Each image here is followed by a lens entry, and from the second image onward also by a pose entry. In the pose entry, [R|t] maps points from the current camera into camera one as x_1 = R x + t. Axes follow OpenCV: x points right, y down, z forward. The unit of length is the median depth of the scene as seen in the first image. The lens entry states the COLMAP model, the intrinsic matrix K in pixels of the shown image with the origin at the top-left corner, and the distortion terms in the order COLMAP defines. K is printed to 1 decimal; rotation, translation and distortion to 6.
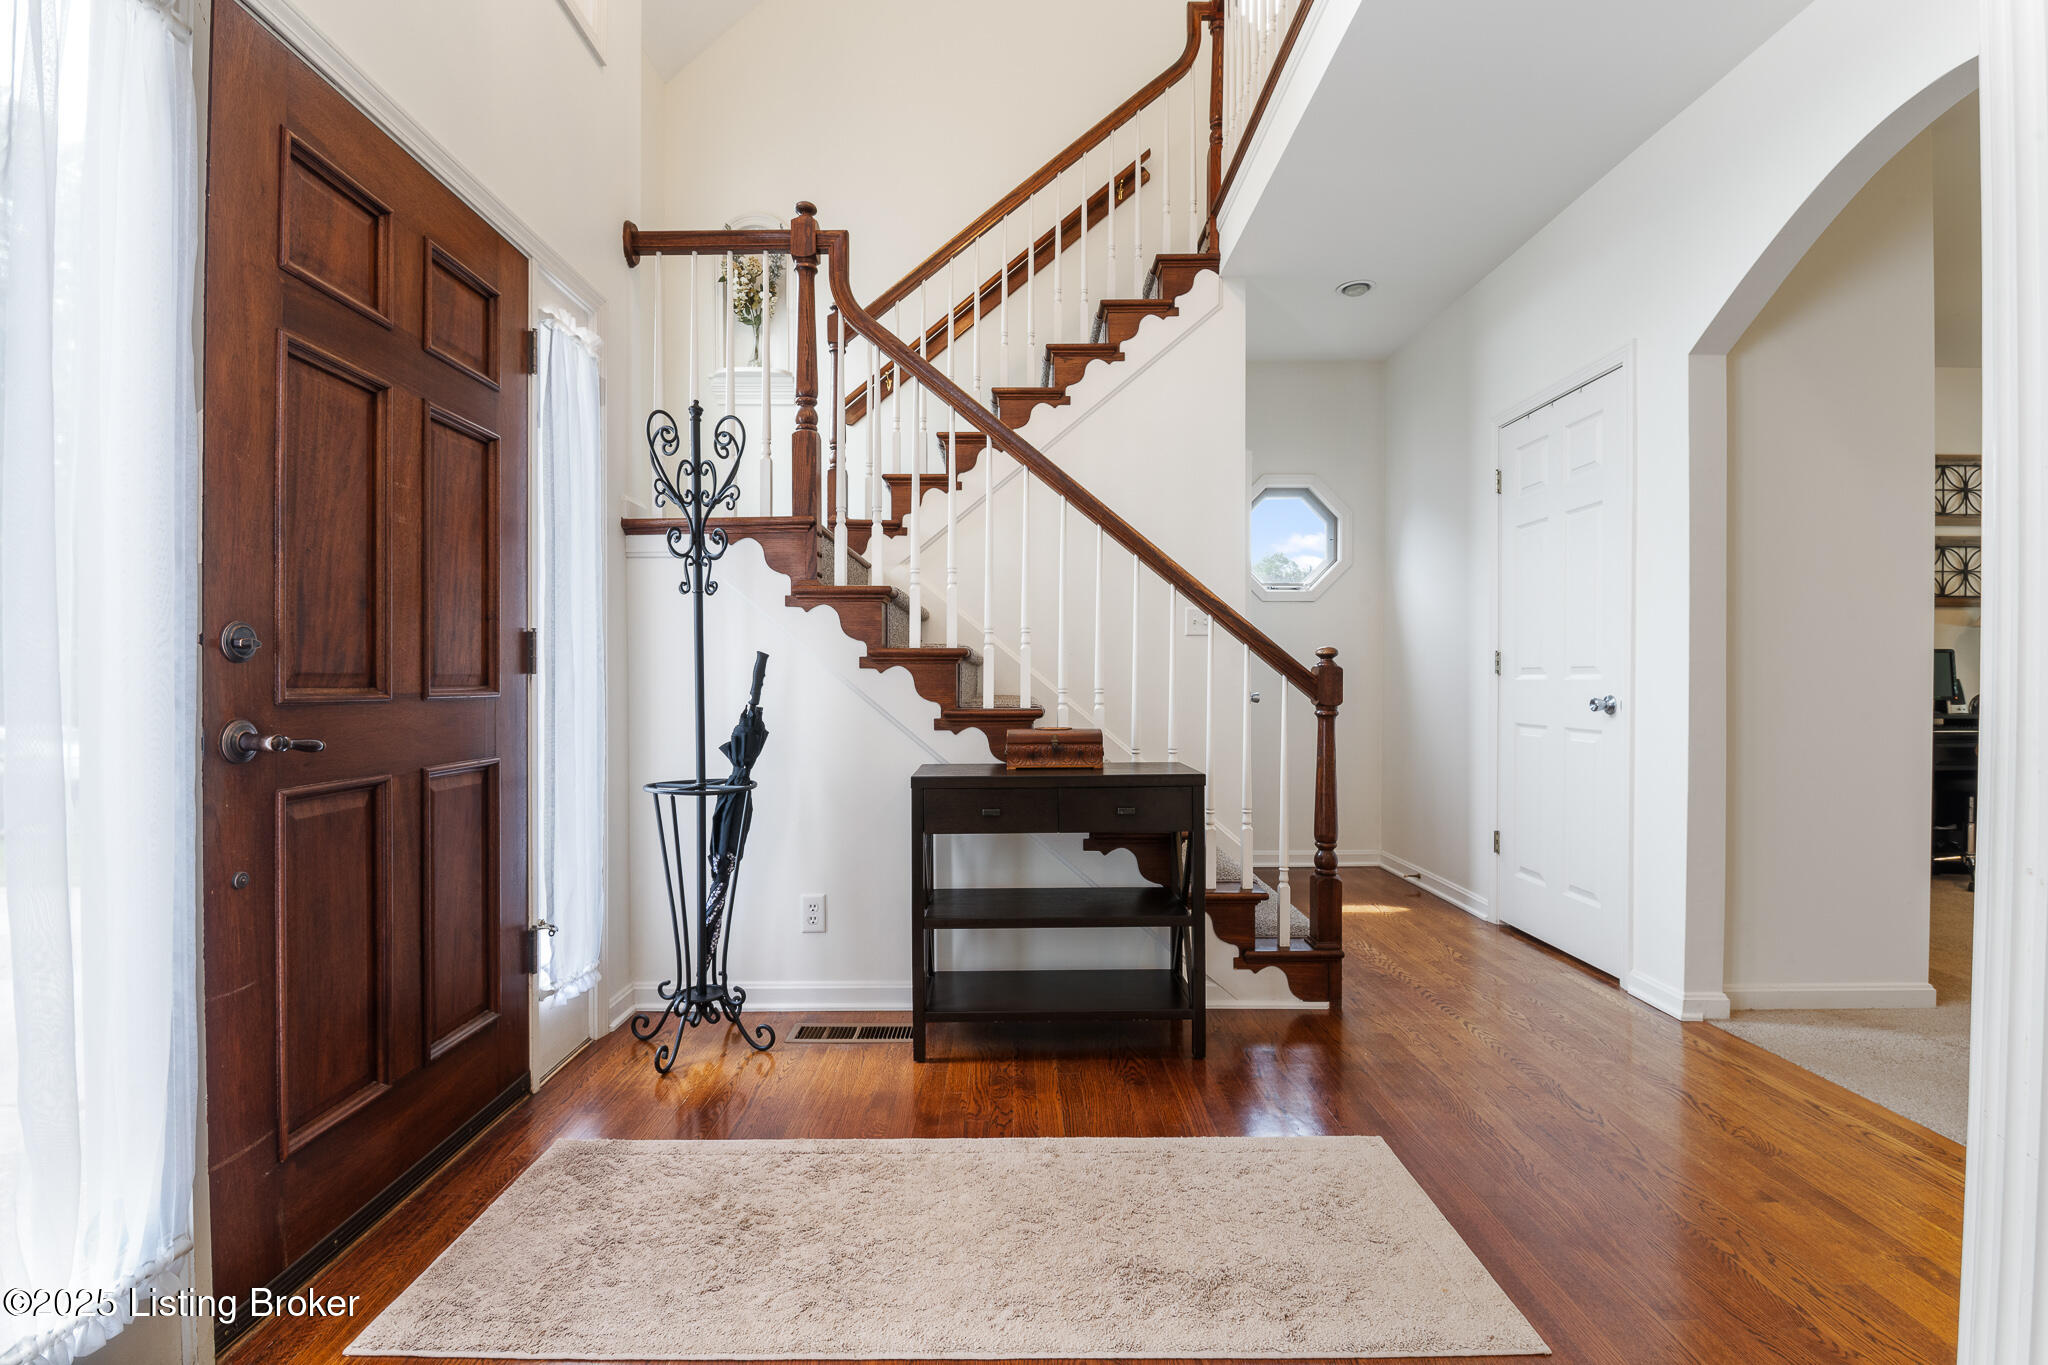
lens RADIAL K [[919.0, 0, 1010.8], [0, 919.0, 694.9], [0, 0, 1]] dist [0.000259, -0.011694]
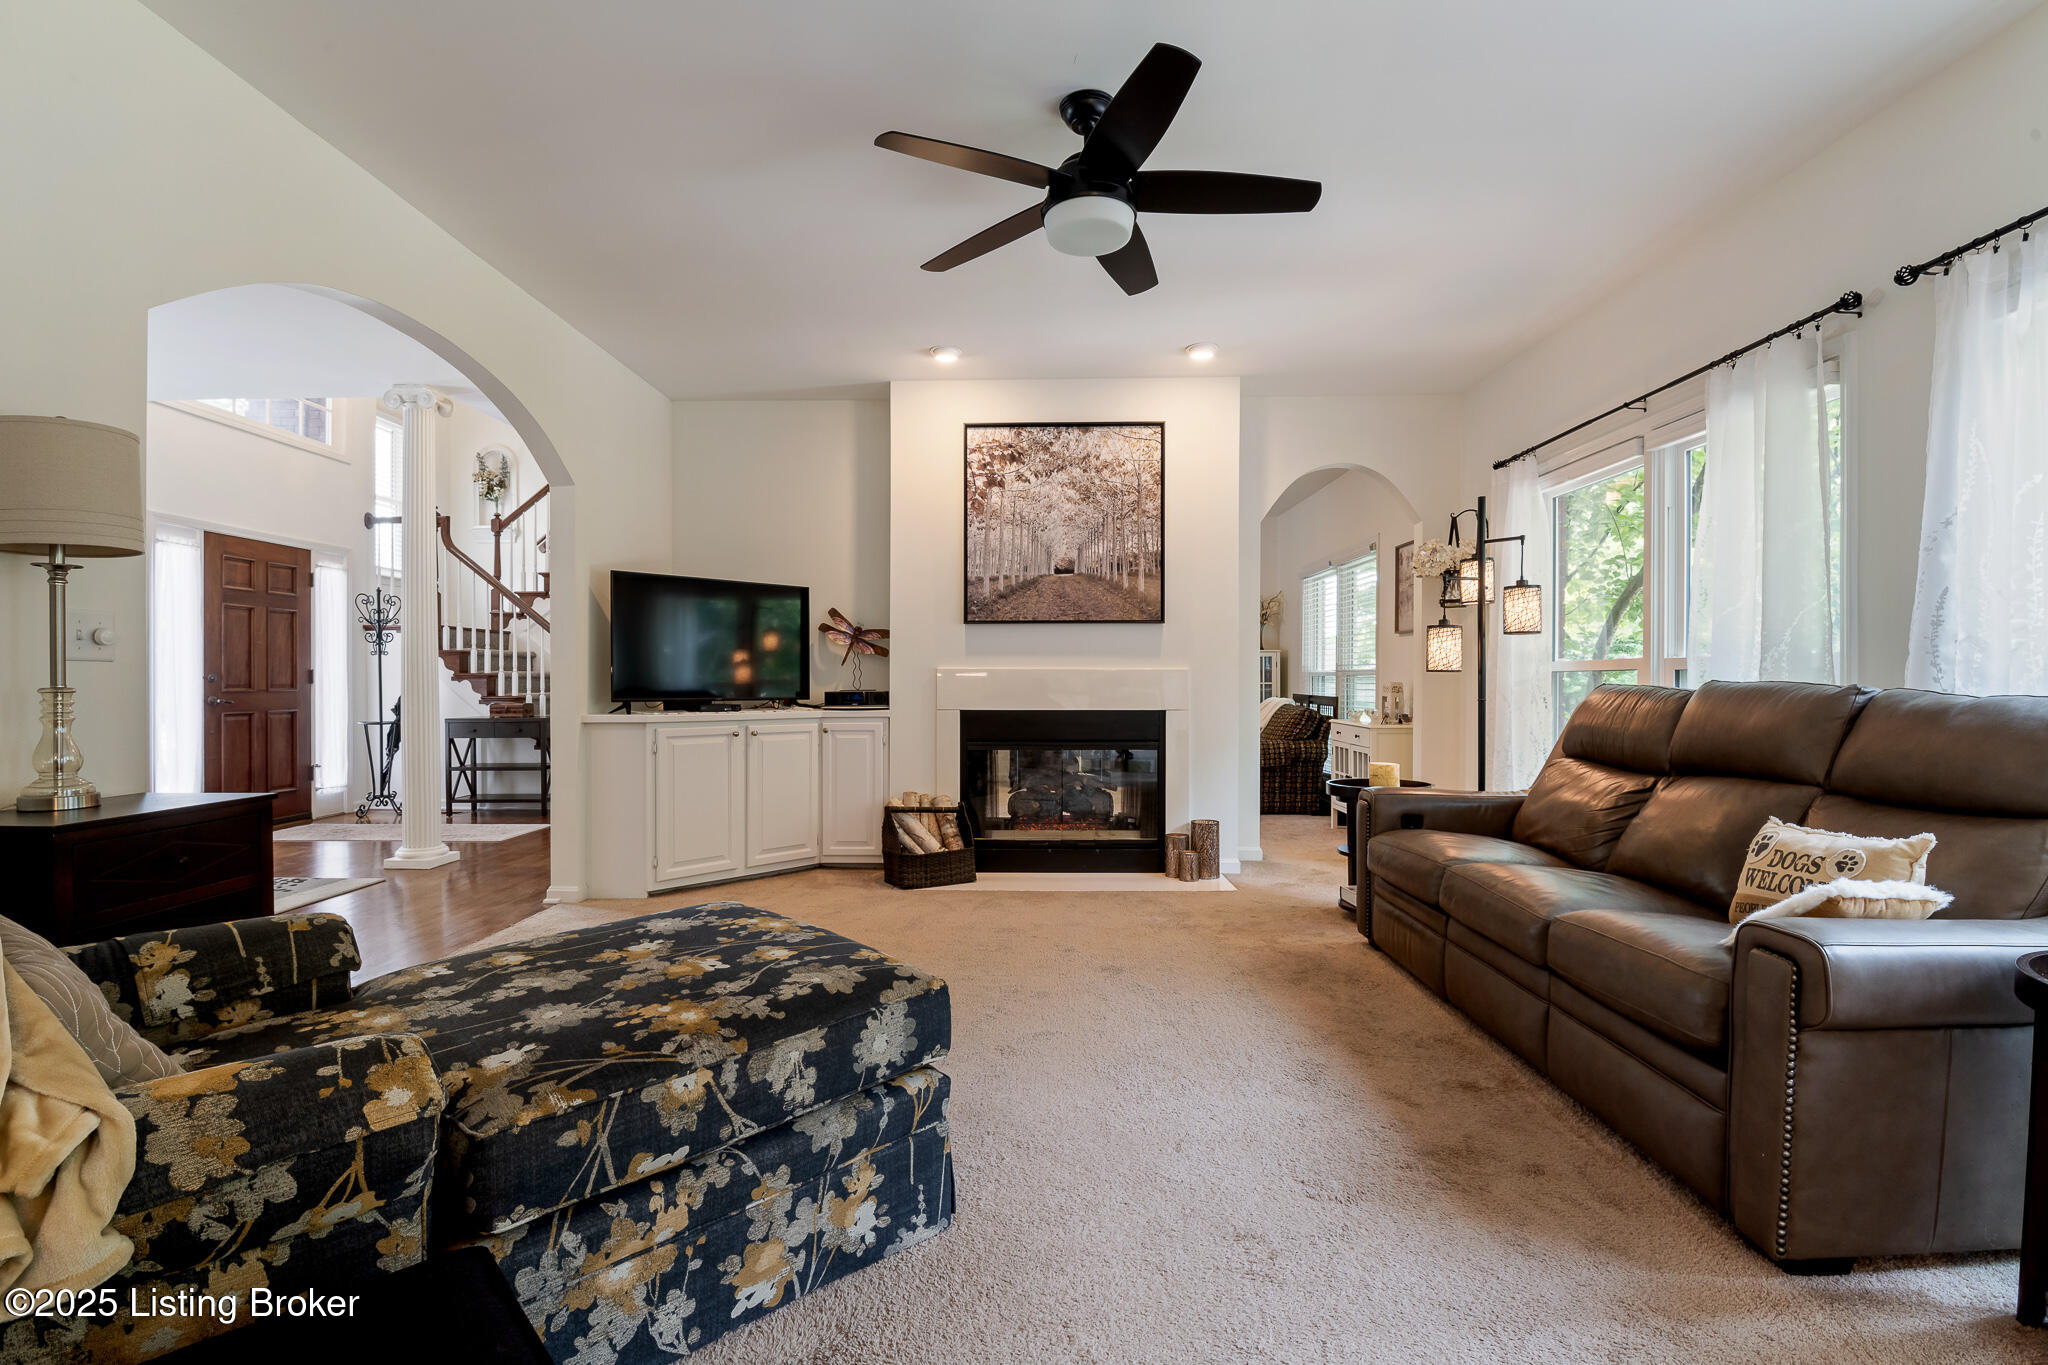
lens RADIAL K [[919.0, 0, 1010.8], [0, 919.0, 694.9], [0, 0, 1]] dist [0.000259, -0.011694]
pose [[0.999429, 0.000451, -0.033799, 2.436416], [-0.000372, 0.999997, 0.002352, 0.008532], [0.033800, -0.002338, 0.999426, -2.526454]]
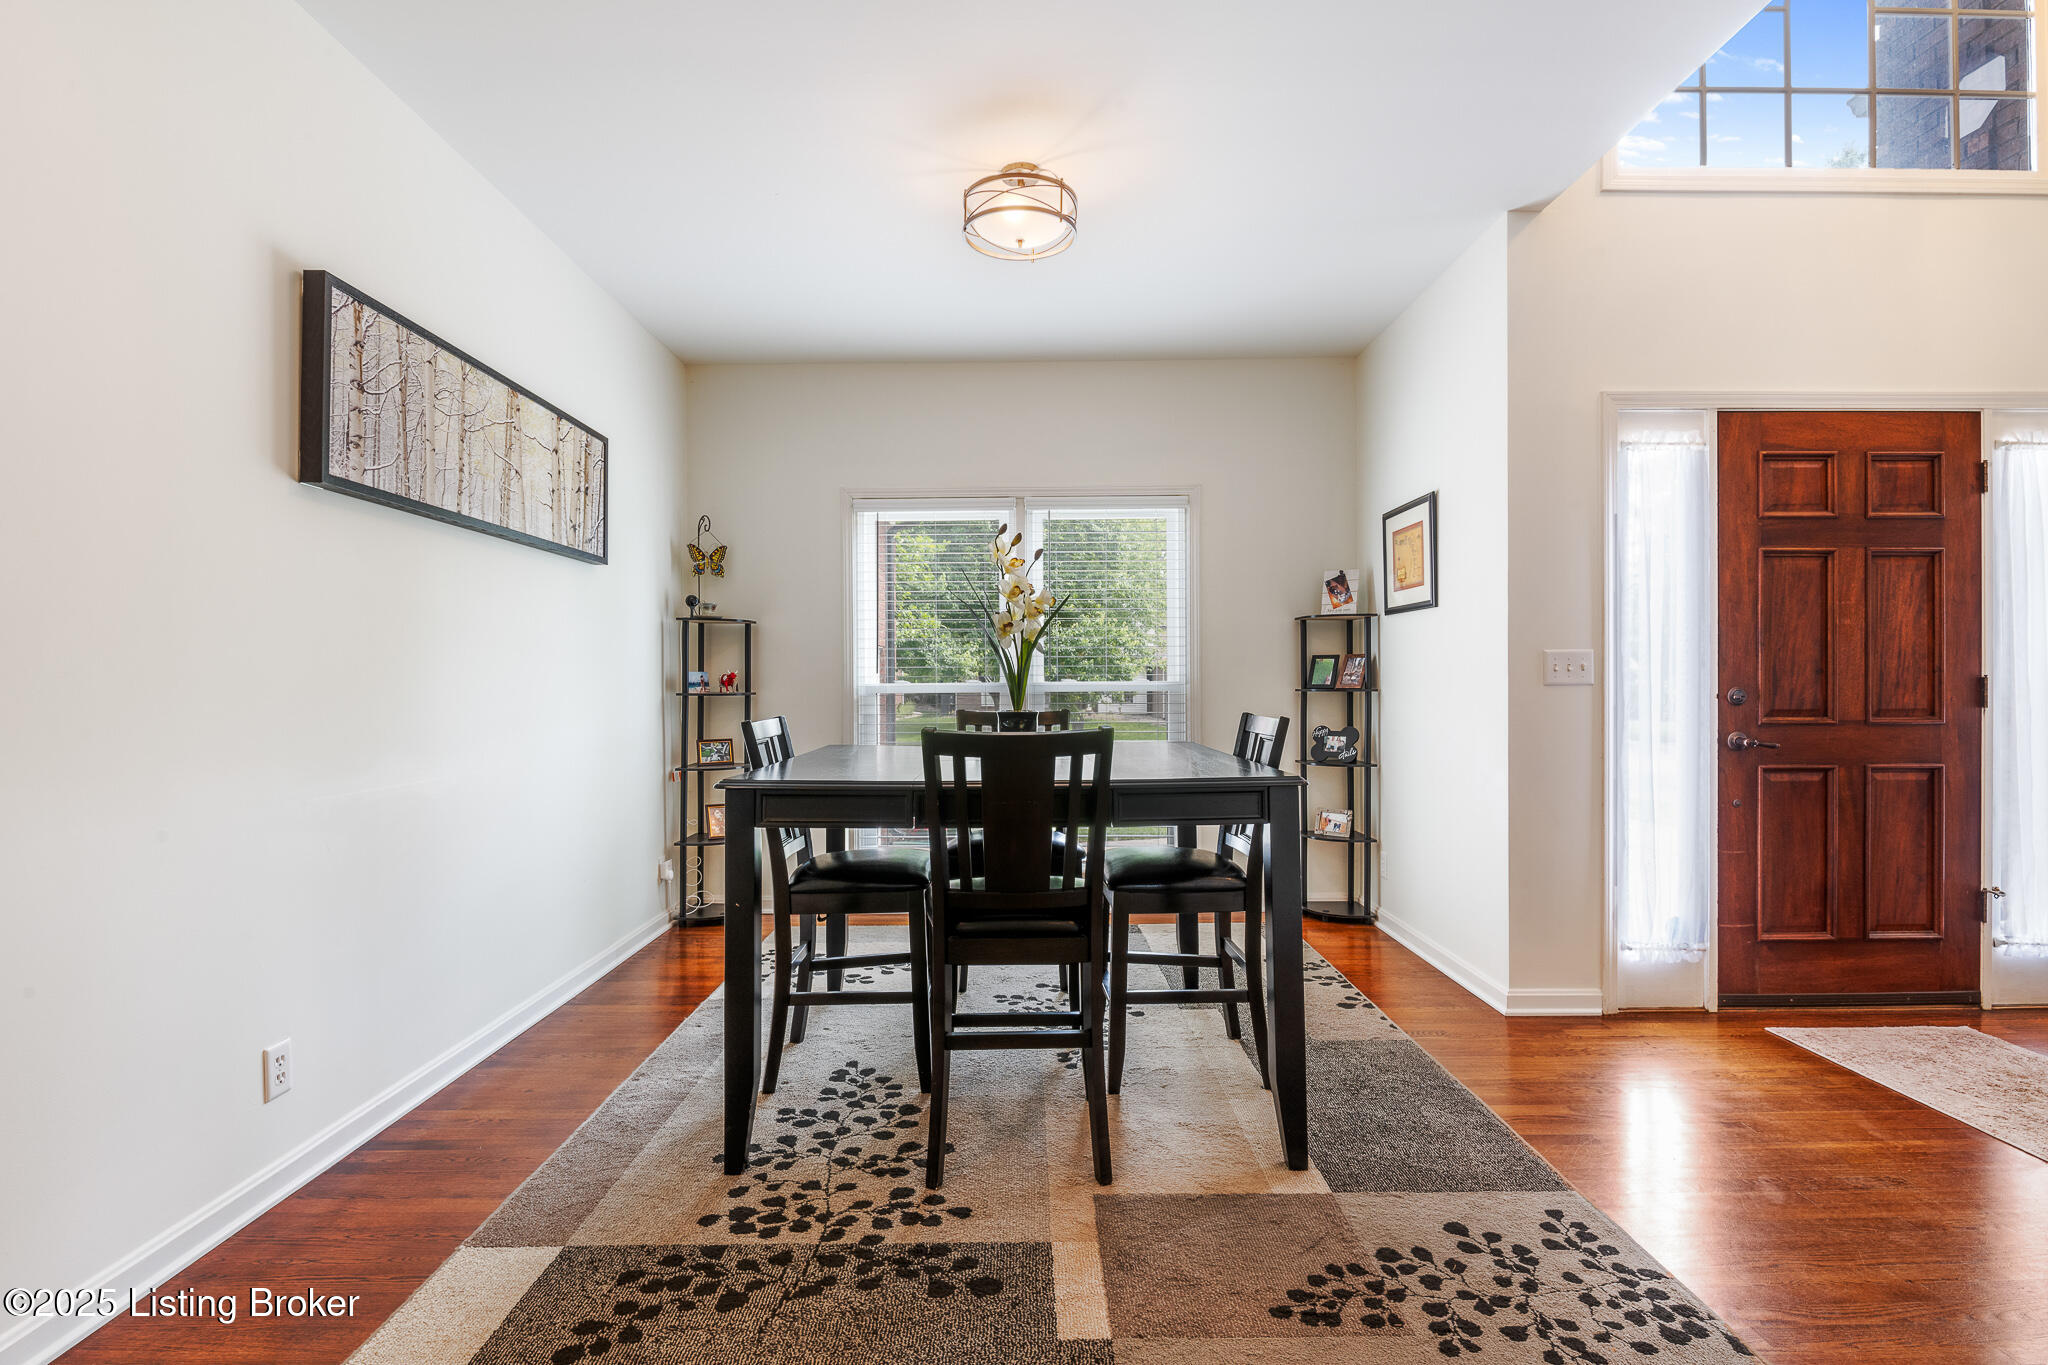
lens RADIAL K [[939.3, 0, 1017.4], [0, 939.3, 678.9], [0, 0, 1]] dist [-0.000311, -0.012071]
pose [[-0.022503, -0.005065, -0.999734, 1.149767], [-0.008934, 0.999948, -0.004865, -0.057456], [0.999707, 0.008823, -0.022547, -0.548626]]
